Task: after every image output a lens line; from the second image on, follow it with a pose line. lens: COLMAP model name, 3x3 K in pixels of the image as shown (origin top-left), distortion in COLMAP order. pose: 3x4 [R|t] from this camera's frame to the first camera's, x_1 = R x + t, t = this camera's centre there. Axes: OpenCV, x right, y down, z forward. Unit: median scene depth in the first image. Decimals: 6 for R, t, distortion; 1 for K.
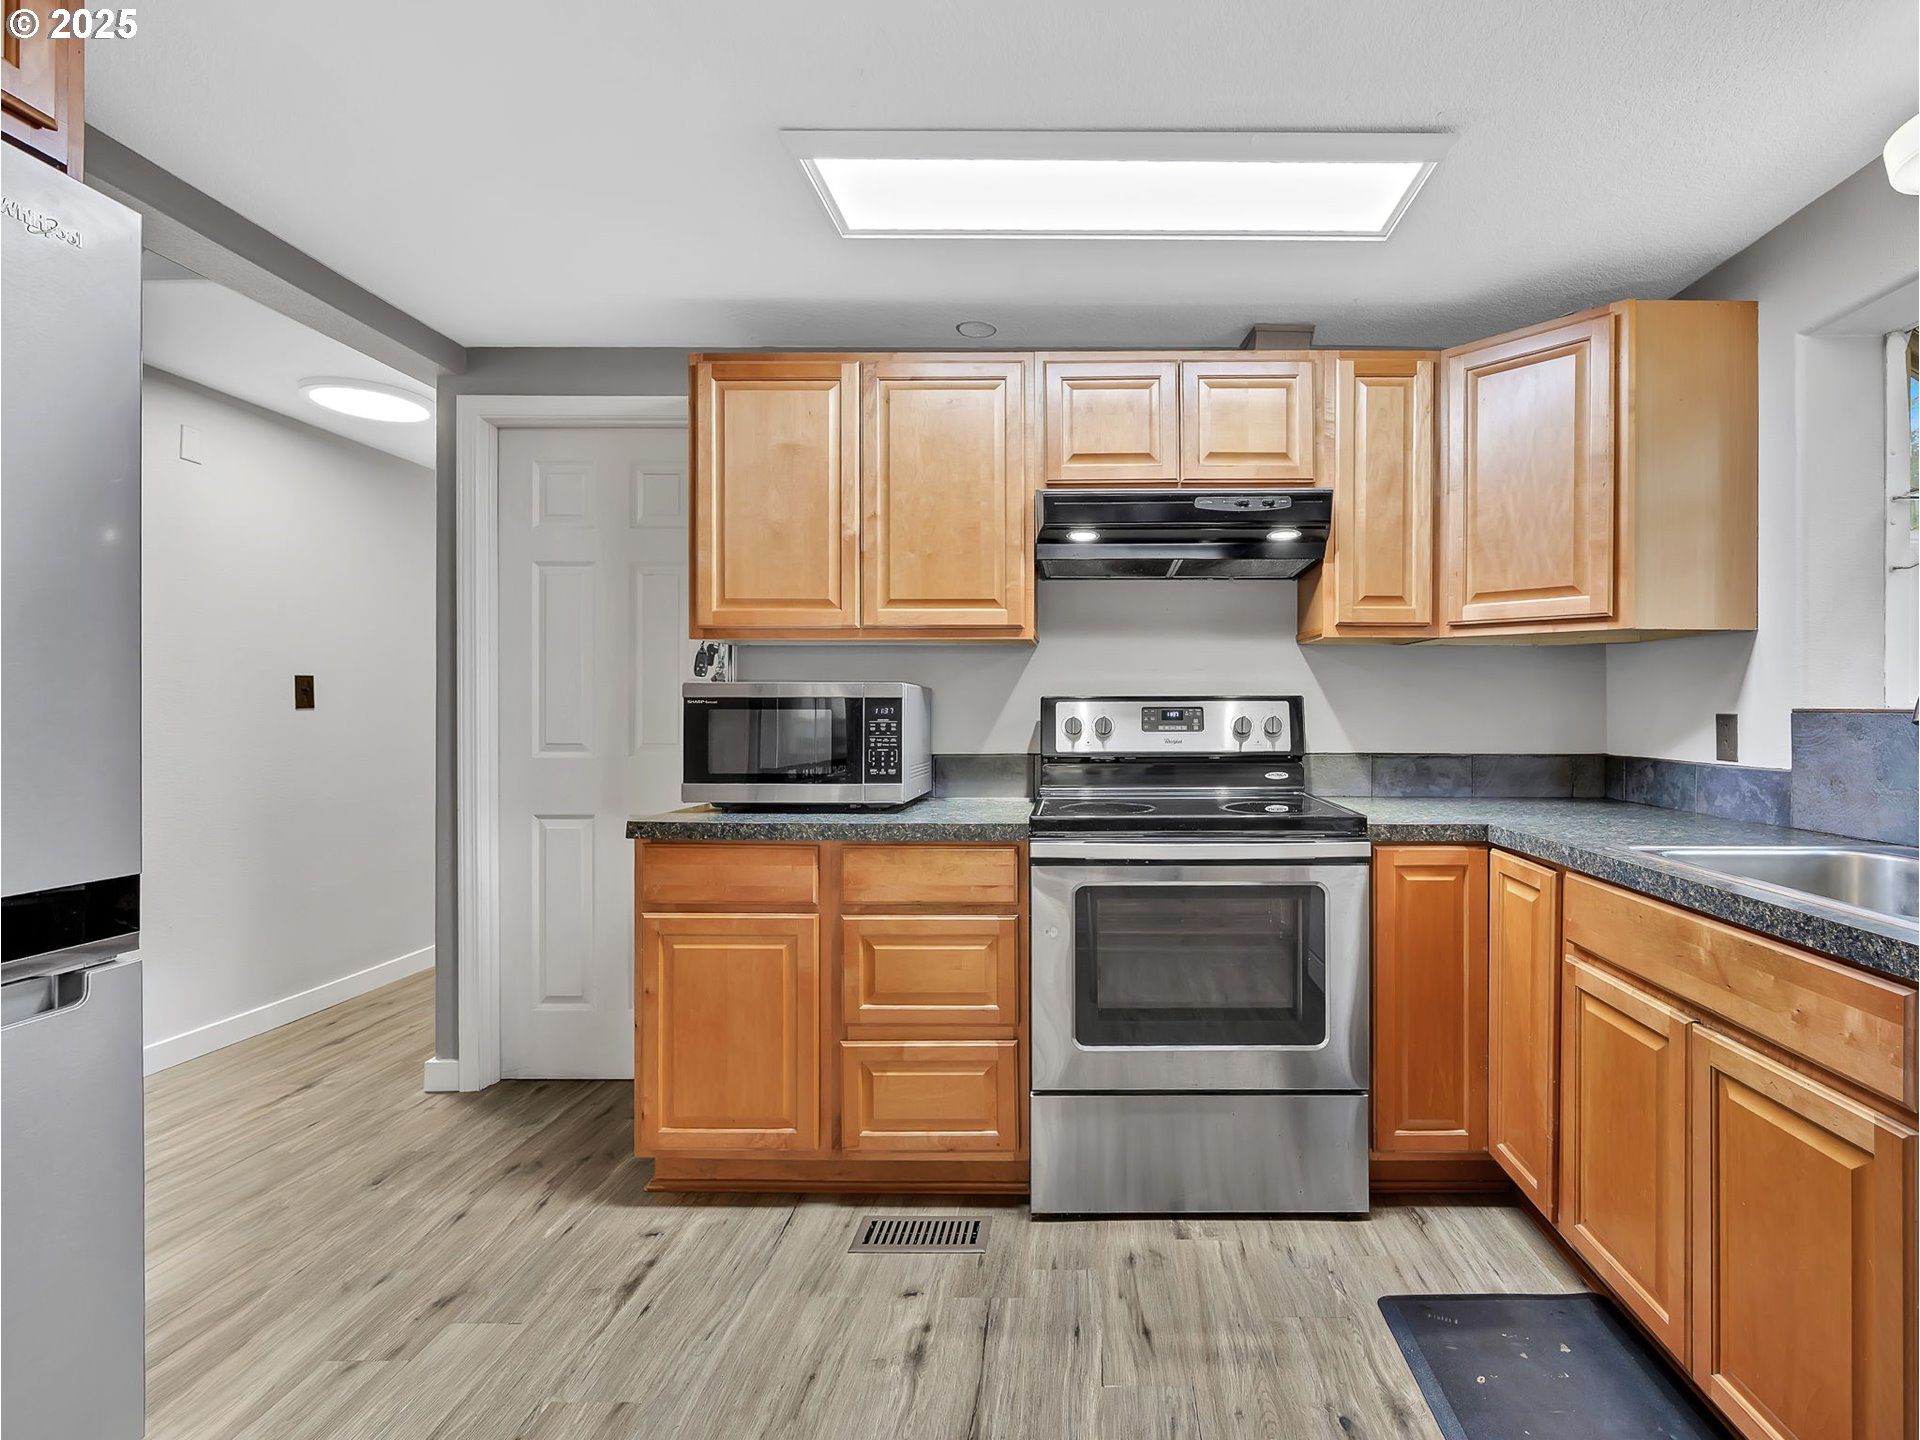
lens RADIAL K [[868.8, 0, 1072.7], [0, 868.8, 709.7], [0, 0, 1]] dist [-0.005071, 0.000582]
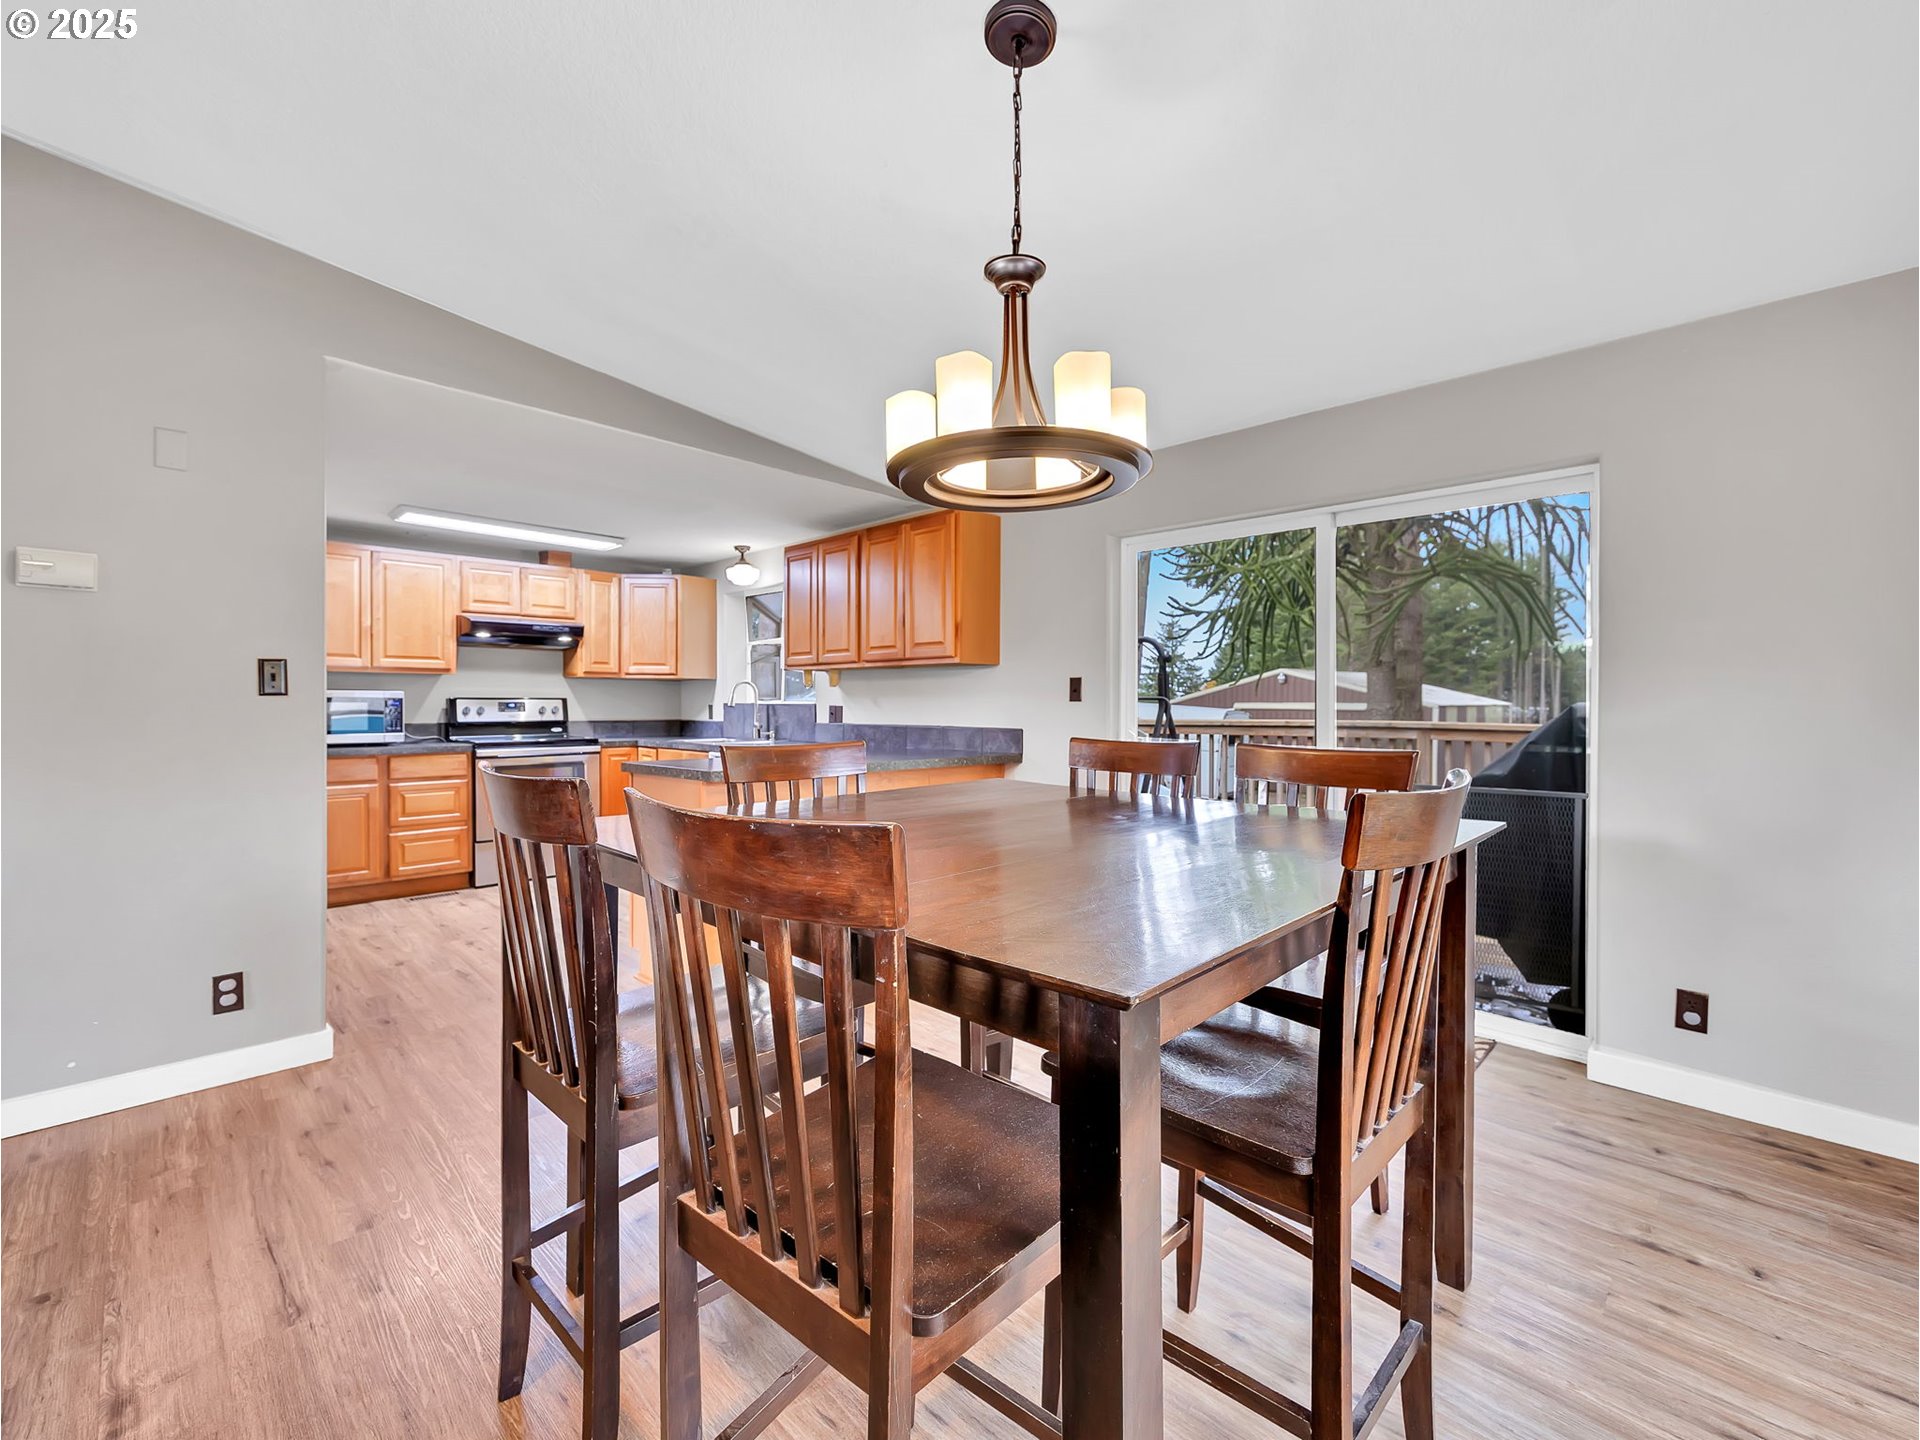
lens RADIAL K [[827.8, 0, 958.1], [0, 827.8, 714.4], [0, 0, 1]] dist [-0.003735, 0.000454]
pose [[0.695291, -0.008173, 0.718682, -0.823031], [0.000588, 0.999941, 0.010803, 0.008648], [-0.718729, -0.007089, 0.695255, -1.819173]]
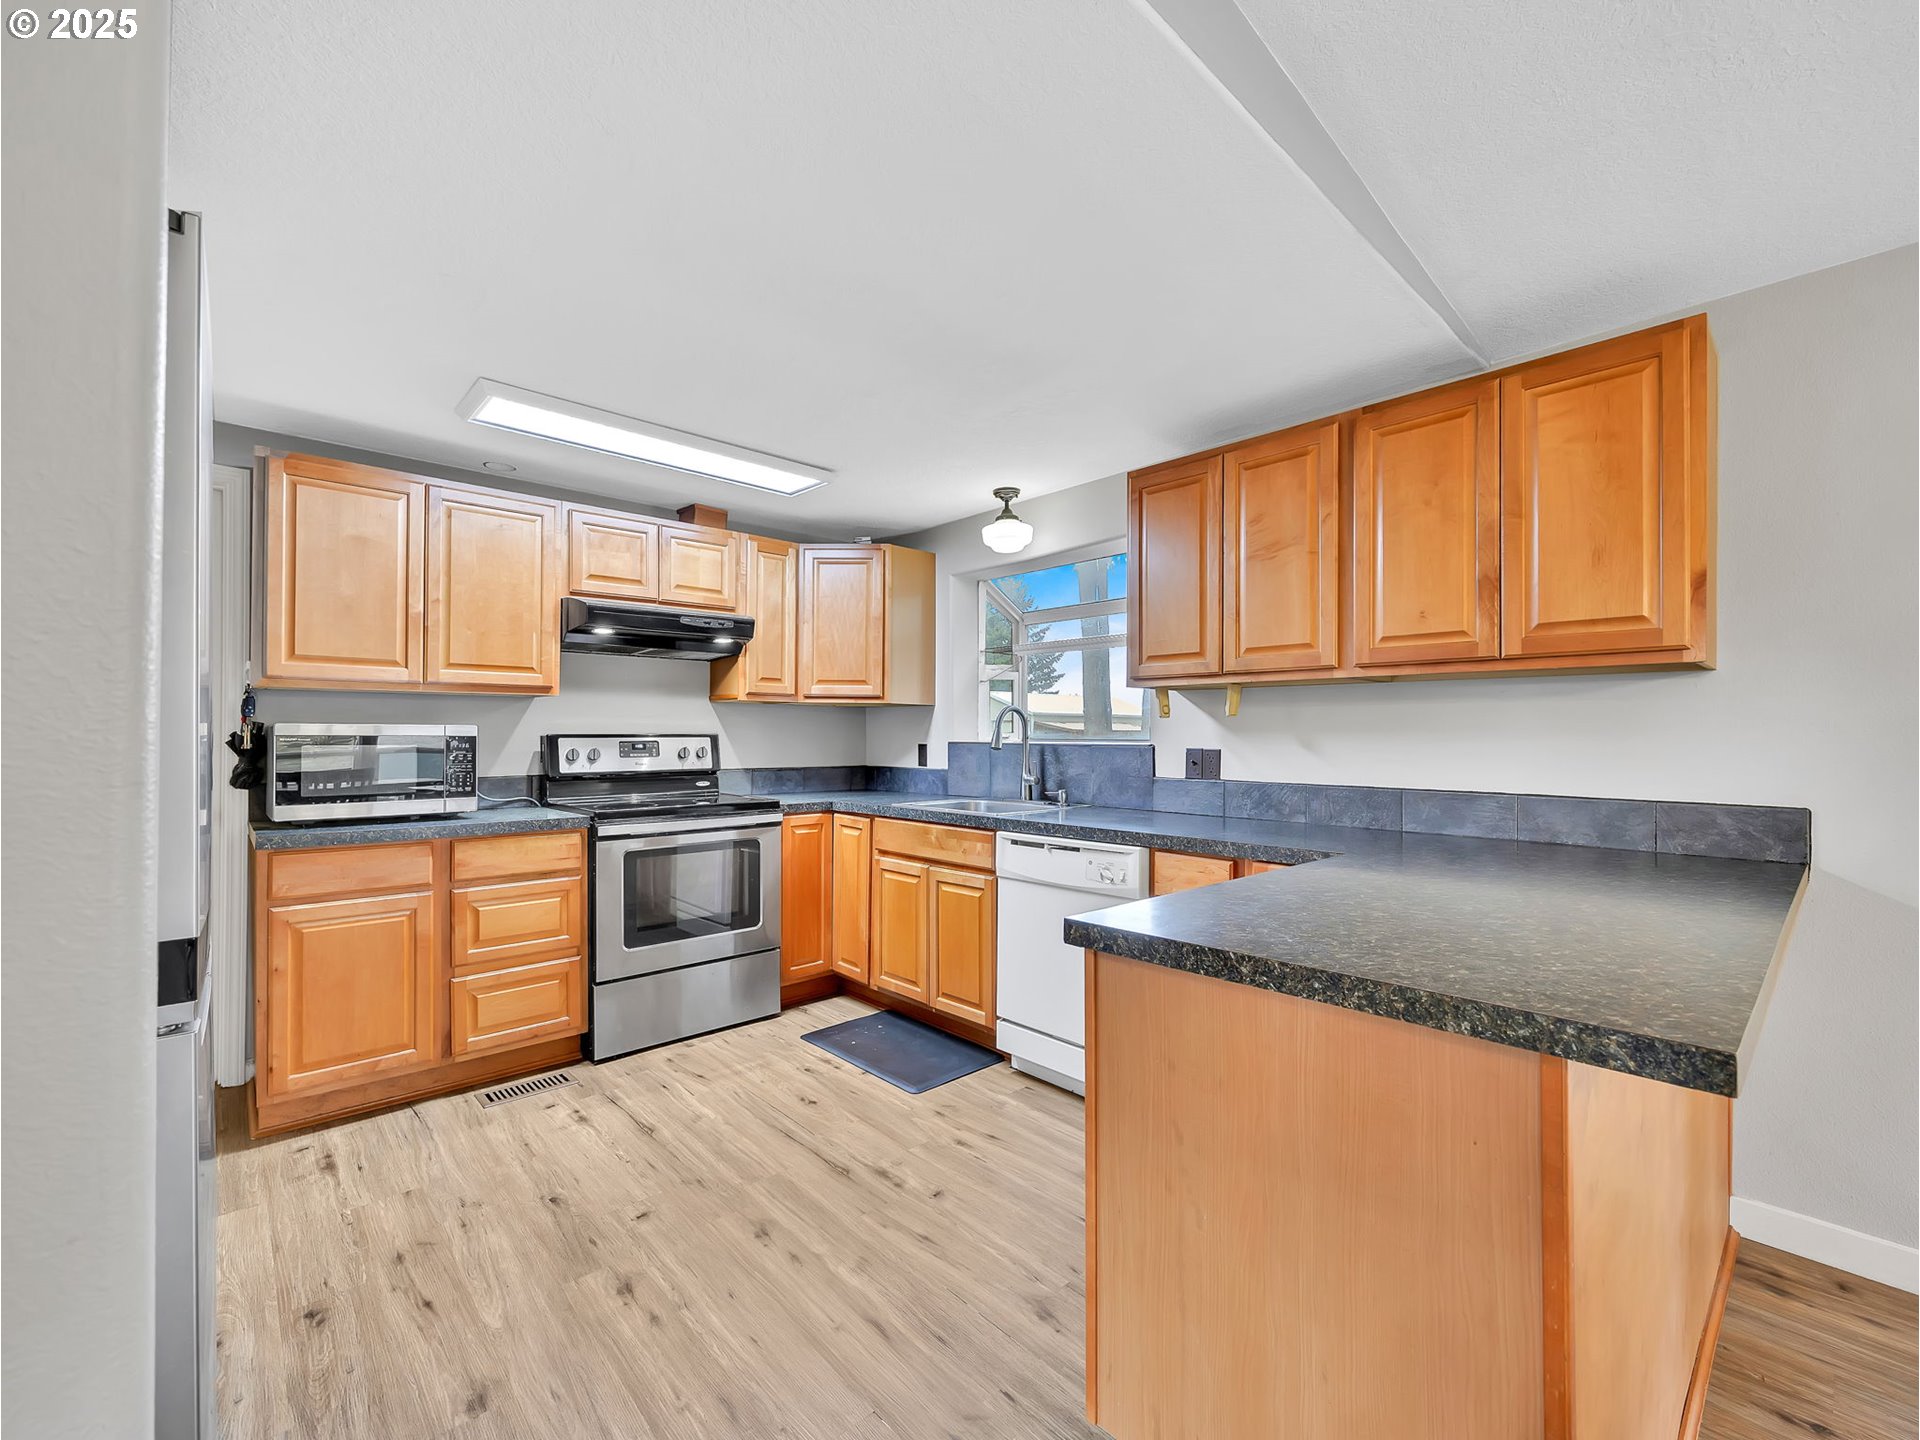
lens RADIAL K [[827.8, 0, 952.2], [0, 827.8, 729.4], [0, 0, 1]] dist [-0.003735, 0.000454]
pose [[0.733339, 0.005342, 0.679842, -0.573983], [0.000769, 0.999962, -0.008687, -0.013130], [-0.679863, 0.006894, 0.733307, -0.536833]]
